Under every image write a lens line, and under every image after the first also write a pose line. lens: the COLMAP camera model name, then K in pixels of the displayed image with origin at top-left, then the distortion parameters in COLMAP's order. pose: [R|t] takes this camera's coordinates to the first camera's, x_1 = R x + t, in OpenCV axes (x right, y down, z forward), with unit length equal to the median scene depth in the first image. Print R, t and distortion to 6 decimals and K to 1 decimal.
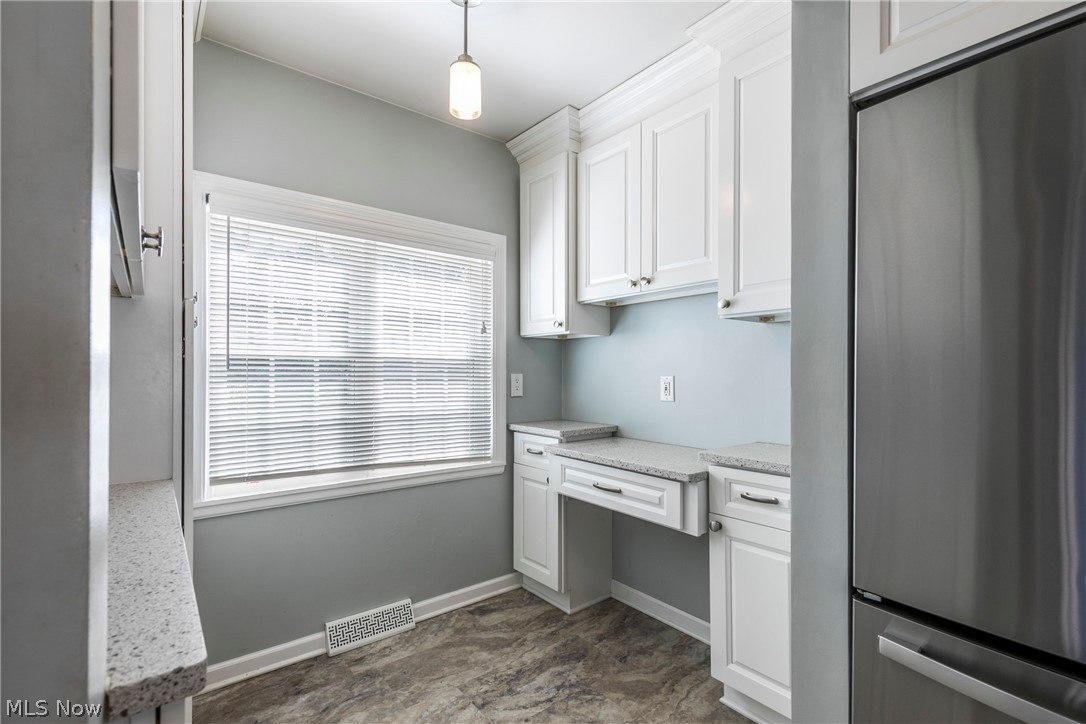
lens RADIAL K [[494.4, 0, 539.1], [0, 494.4, 366.5], [0, 0, 1]] dist [0.000467, 0.000769]
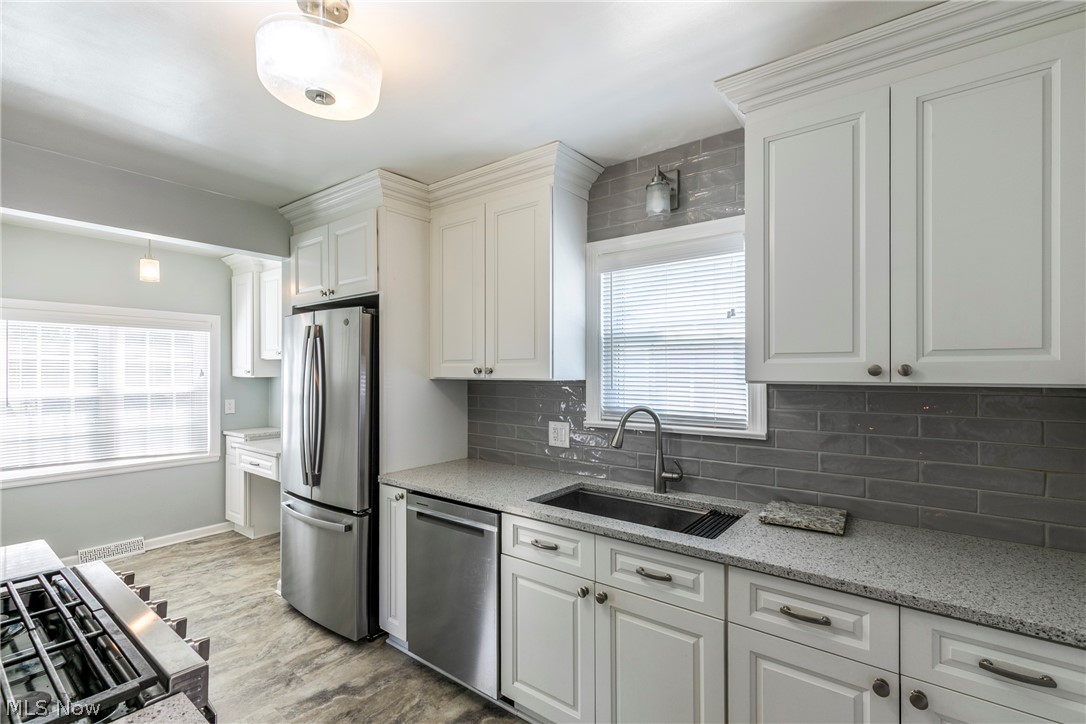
lens RADIAL K [[494.4, 0, 546.8], [0, 494.4, 365.5], [0, 0, 1]] dist [0.000467, 0.000769]
pose [[0.969997, -0.002449, 0.243106, 0.654035], [0.002233, 0.999997, 0.001165, -0.111417], [-0.243108, -0.000587, 0.969999, -0.953986]]
